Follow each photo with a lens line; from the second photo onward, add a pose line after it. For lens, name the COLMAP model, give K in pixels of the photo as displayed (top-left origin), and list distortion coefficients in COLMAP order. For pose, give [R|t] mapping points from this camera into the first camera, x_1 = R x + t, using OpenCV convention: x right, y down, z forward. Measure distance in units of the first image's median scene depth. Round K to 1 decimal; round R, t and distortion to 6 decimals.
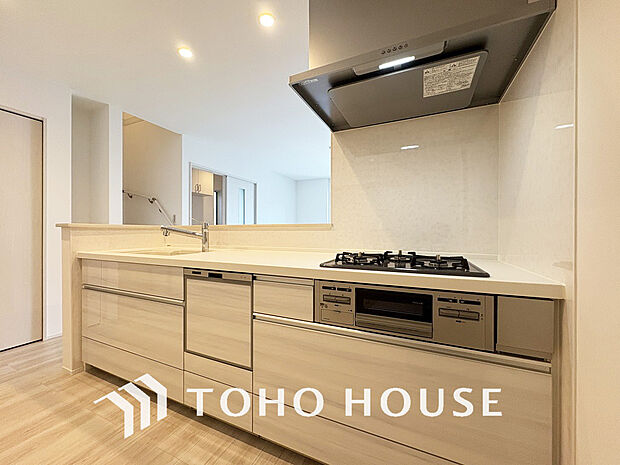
lens RADIAL K [[247.7, 0, 307.1], [0, 247.7, 231.5], [0, 0, 1]] dist [0.000459, -0.000035]
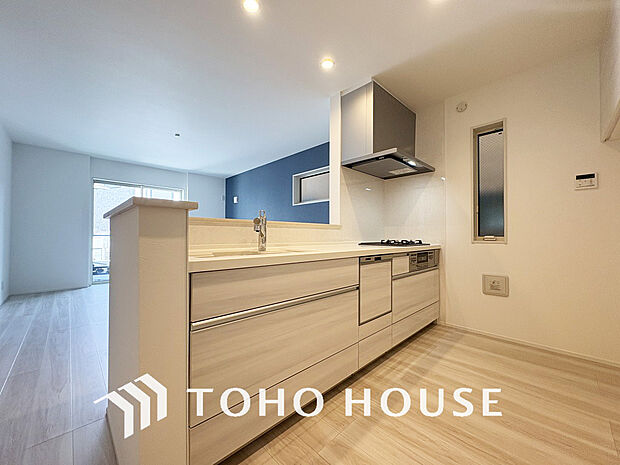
lens RADIAL K [[247.7, 0, 308.4], [0, 247.7, 233.6], [0, 0, 1]] dist [0.000459, -0.000035]
pose [[0.357977, 0.010183, 0.933675, -1.968047], [-0.004894, 0.999947, -0.009029, 0.049905], [-0.933717, -0.001337, 0.358008, 0.909139]]
